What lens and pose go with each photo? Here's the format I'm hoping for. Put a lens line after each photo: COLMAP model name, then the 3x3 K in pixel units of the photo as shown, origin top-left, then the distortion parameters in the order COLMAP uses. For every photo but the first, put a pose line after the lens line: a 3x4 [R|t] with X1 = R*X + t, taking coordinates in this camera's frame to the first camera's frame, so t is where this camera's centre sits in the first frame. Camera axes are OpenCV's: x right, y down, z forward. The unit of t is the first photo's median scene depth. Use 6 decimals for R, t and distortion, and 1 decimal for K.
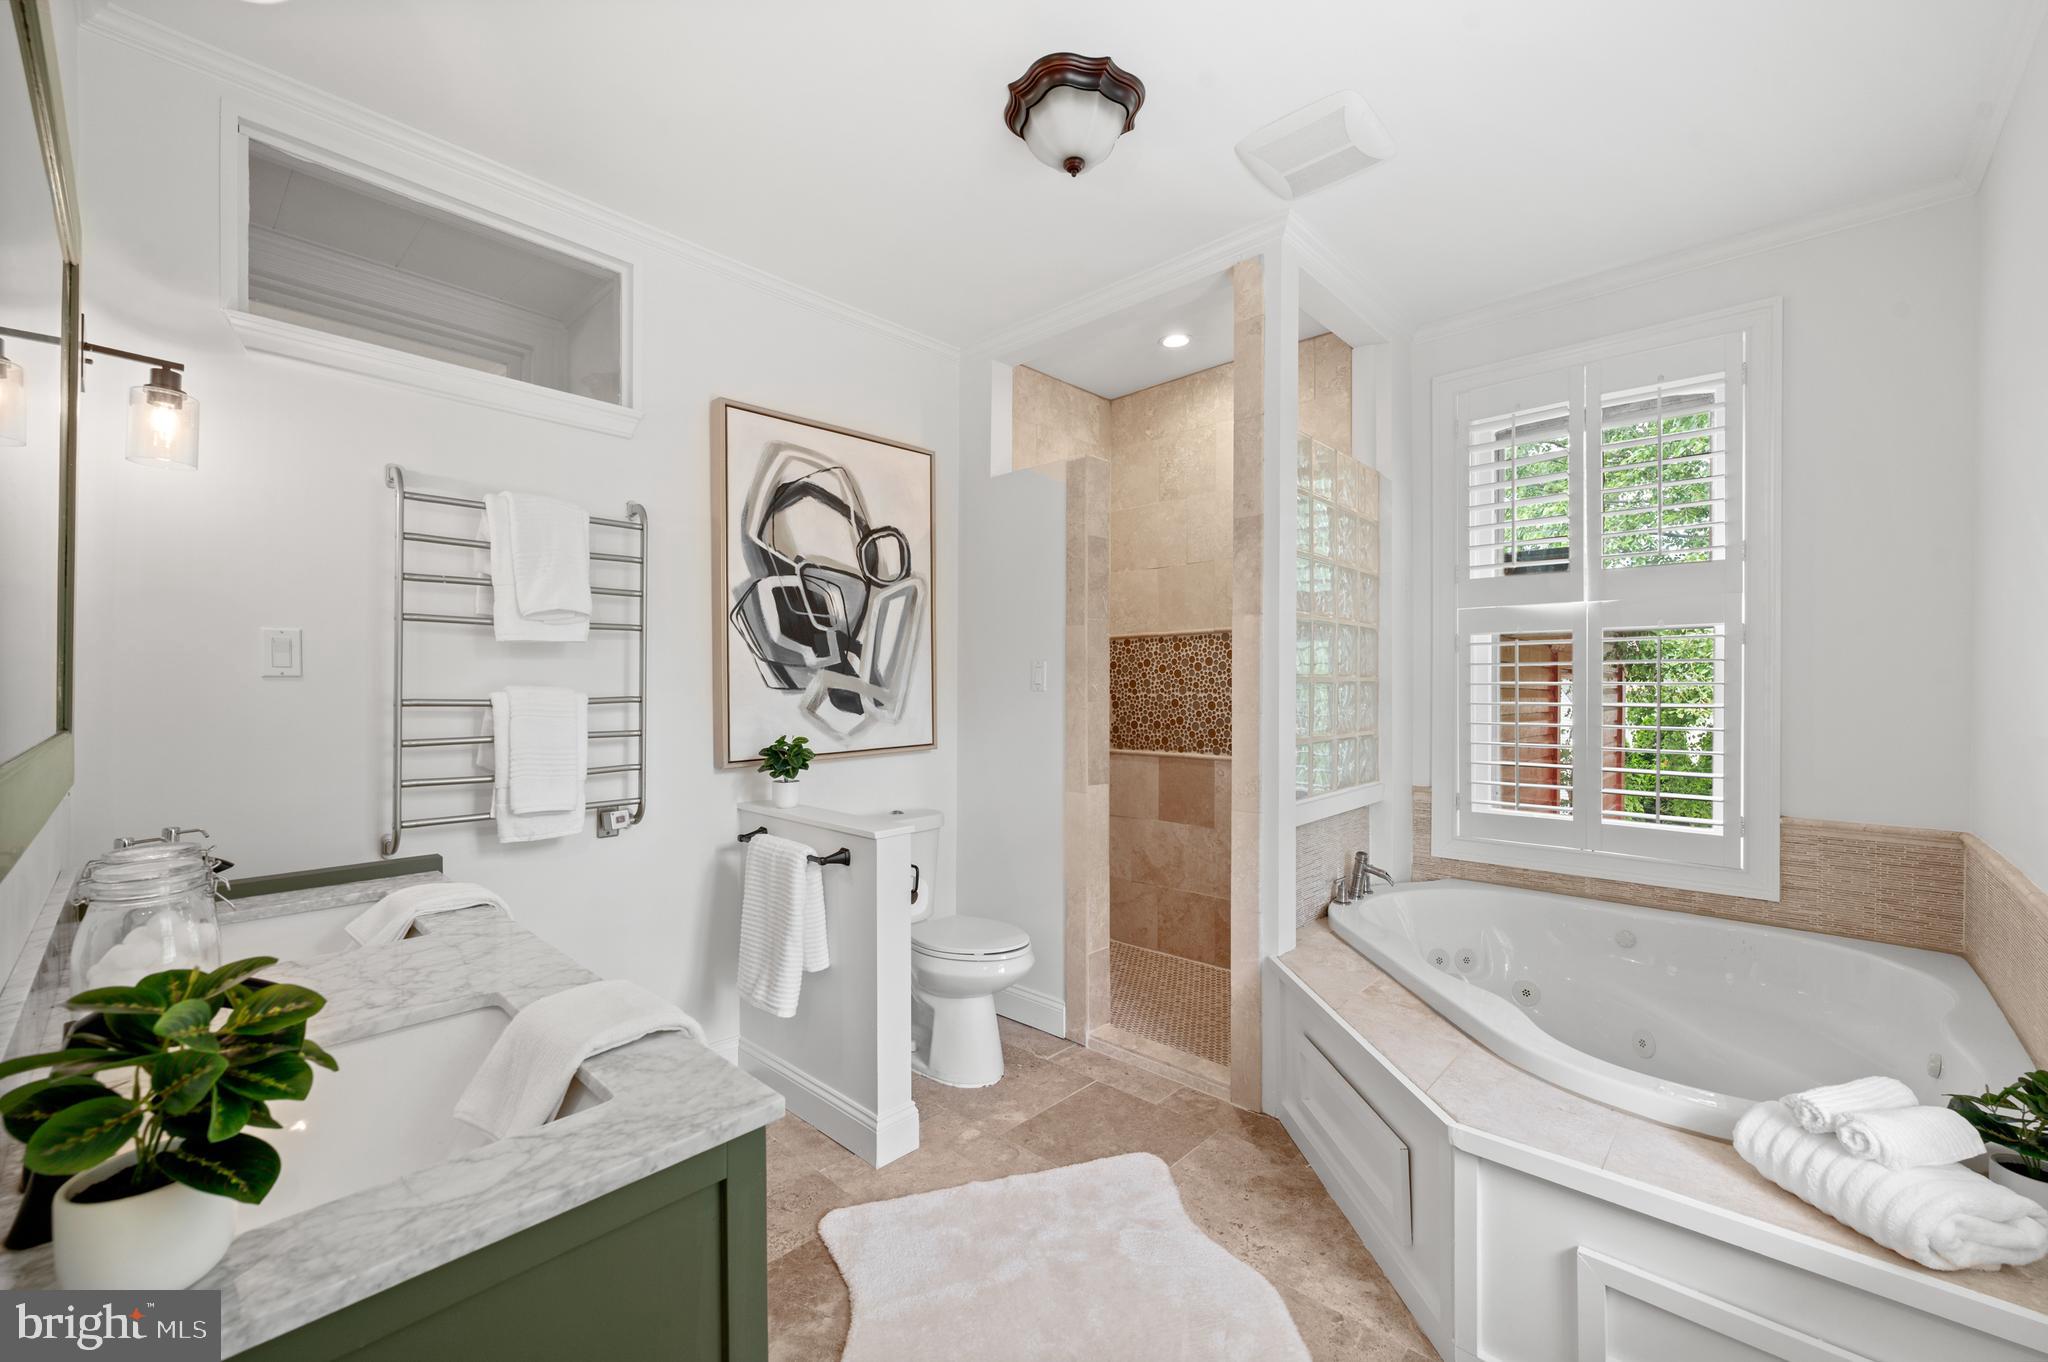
lens RADIAL K [[824.4, 0, 1026.5], [0, 824.4, 682.6], [0, 0, 1]] dist [-0.001392, 0.000552]
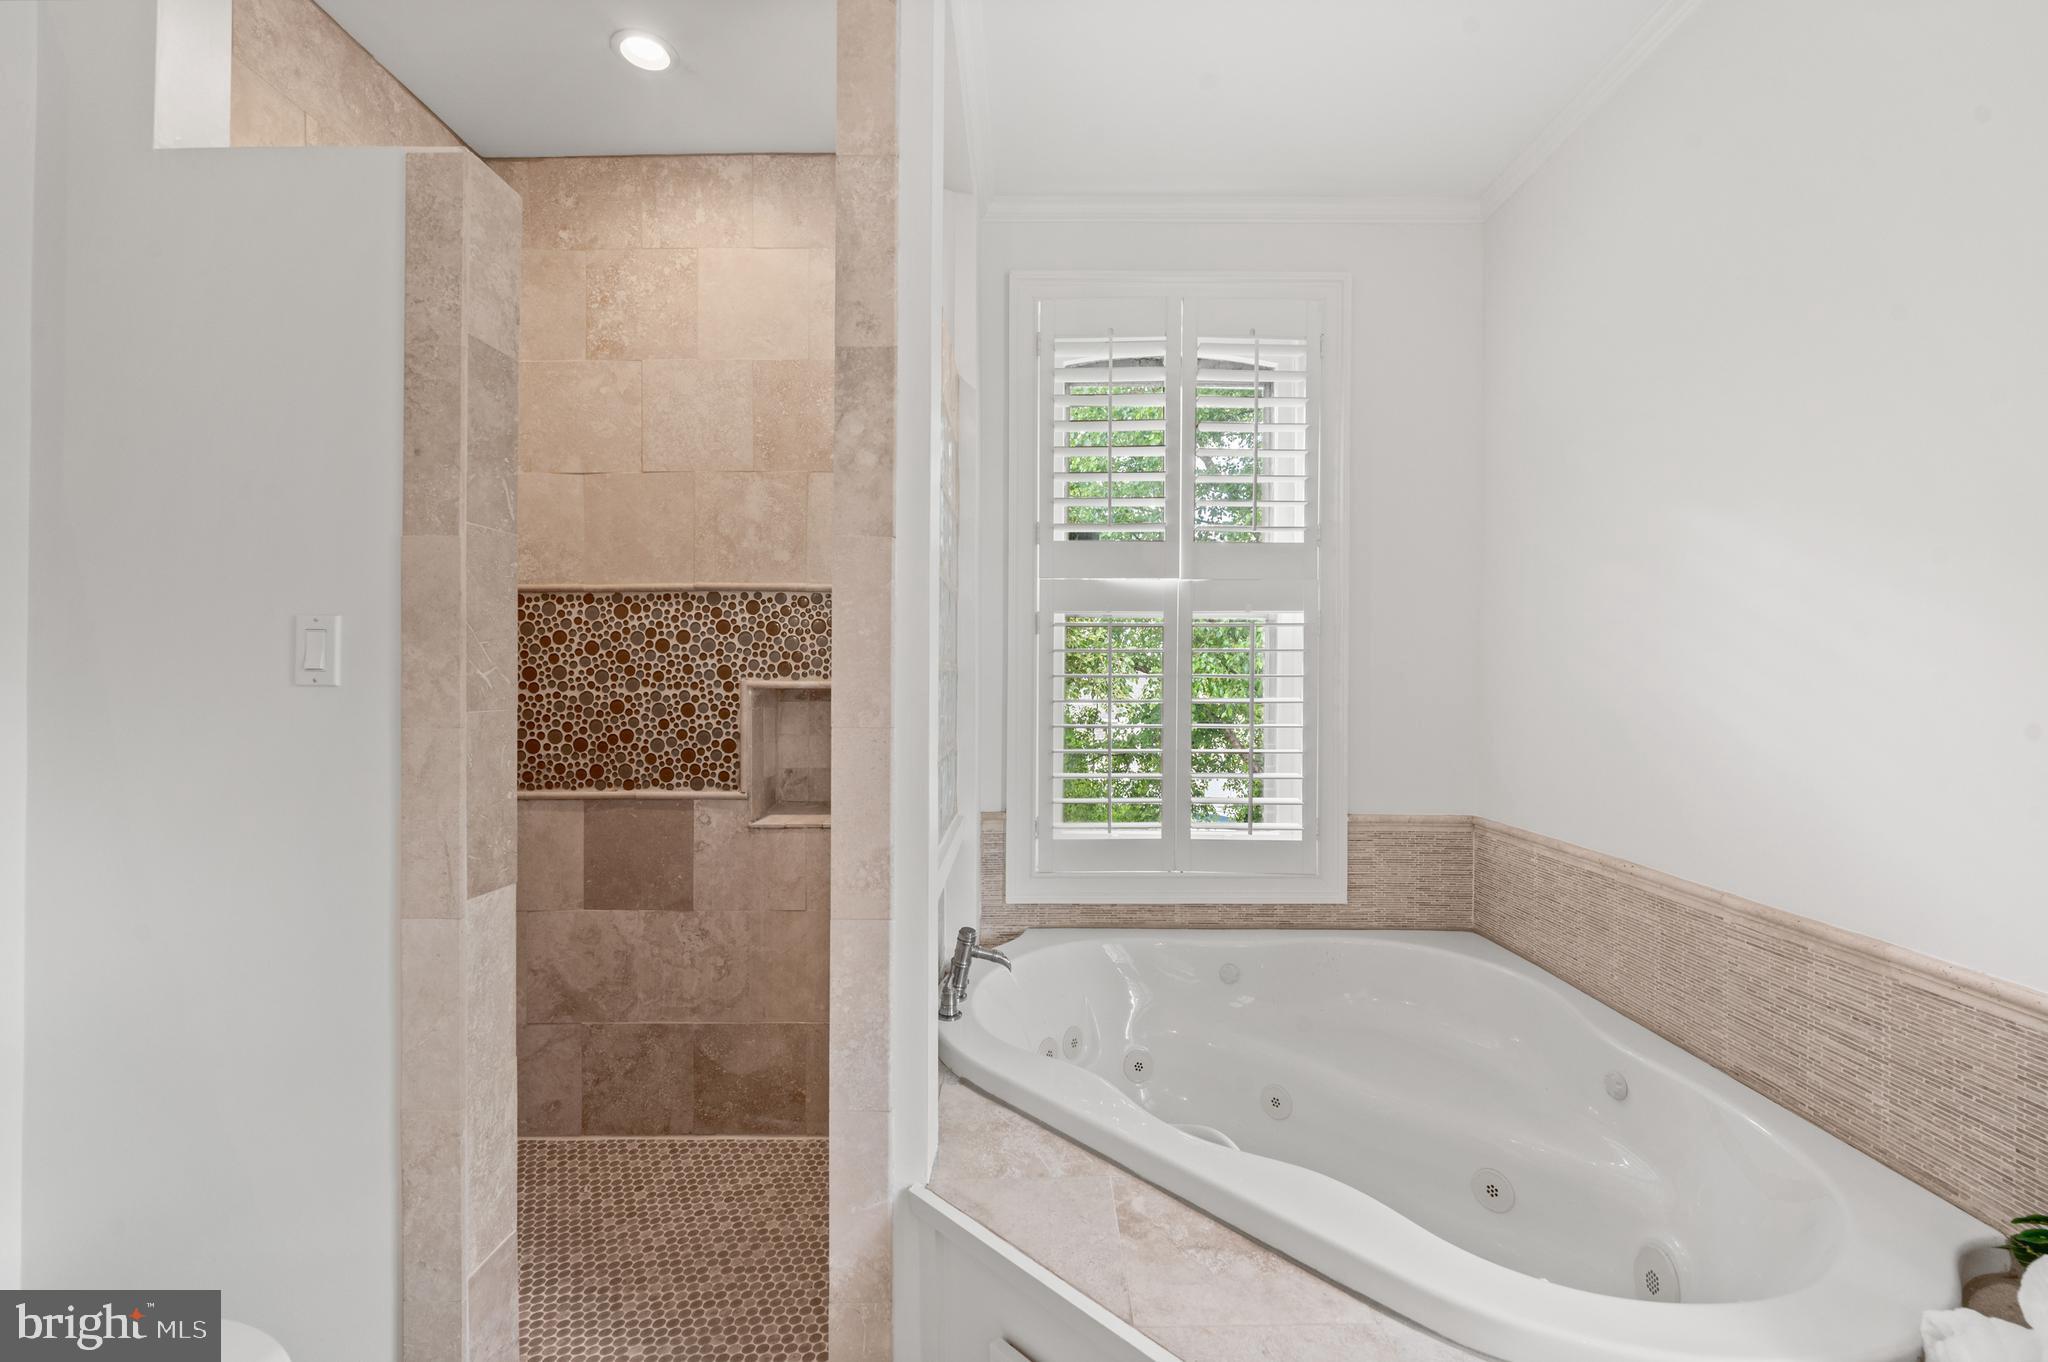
lens RADIAL K [[824.4, 0, 1037.5], [0, 824.4, 680.9], [0, 0, 1]] dist [-0.001392, 0.000552]
pose [[0.728467, 0.001401, 0.685080, -0.004862], [-0.003876, 0.999990, 0.002077, 0.004637], [-0.685070, -0.004168, 0.728465, 0.409873]]
